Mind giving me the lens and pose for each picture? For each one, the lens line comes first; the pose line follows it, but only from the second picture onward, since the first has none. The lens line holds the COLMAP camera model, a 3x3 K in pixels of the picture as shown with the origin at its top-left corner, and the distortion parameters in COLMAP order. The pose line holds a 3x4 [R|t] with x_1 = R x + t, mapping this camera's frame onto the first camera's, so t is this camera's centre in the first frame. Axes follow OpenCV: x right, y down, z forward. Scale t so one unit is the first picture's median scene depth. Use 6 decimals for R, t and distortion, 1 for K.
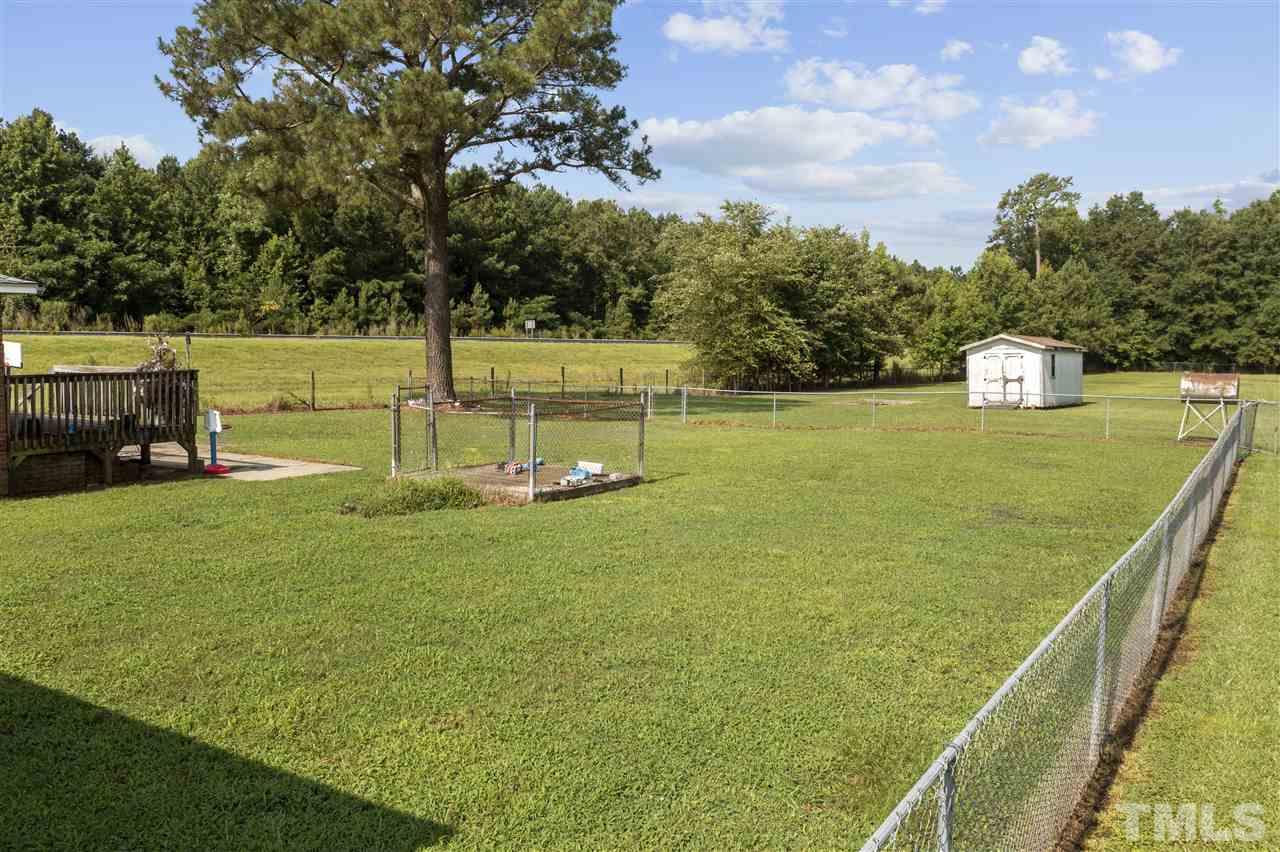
lens RADIAL K [[1015.7, 0, 648.7], [0, 1015.7, 426.2], [0, 0, 1]] dist [0.001370, 0.002564]
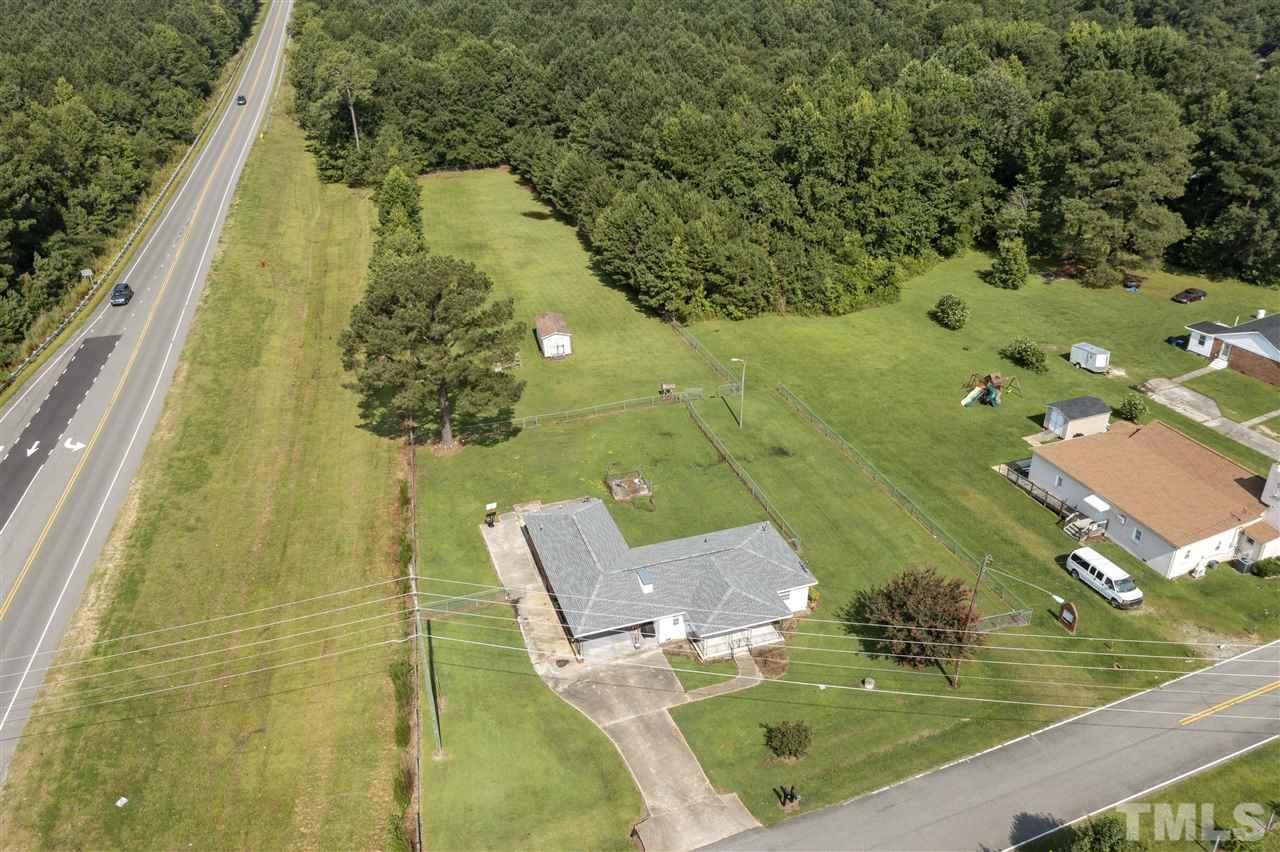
lens RADIAL K [[1028.3, 0, 640.6], [0, 1028.3, 409.9], [0, 0, 1]] dist [-0.009916, 0.004458]
pose [[0.640384, -0.361035, 0.677910, -0.537675], [0.068133, 0.905856, 0.418071, -0.385461], [-0.765027, -0.221538, 0.604694, -0.330438]]
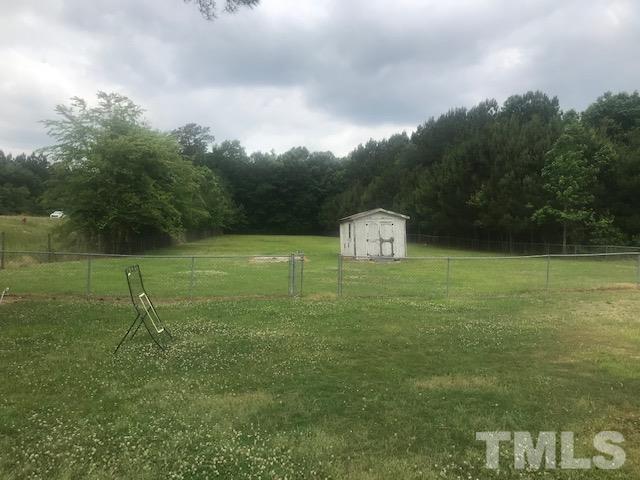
lens RADIAL K [[520.6, 0, 320.0], [0, 520.6, 240.0], [0, 0, 1]] dist [0.011416, -0.000397]
pose [[0.734272, -0.009307, 0.678791, -0.072126], [0.038760, 0.998850, -0.028232, -0.010823], [-0.677748, 0.047040, 0.733788, 0.196289]]
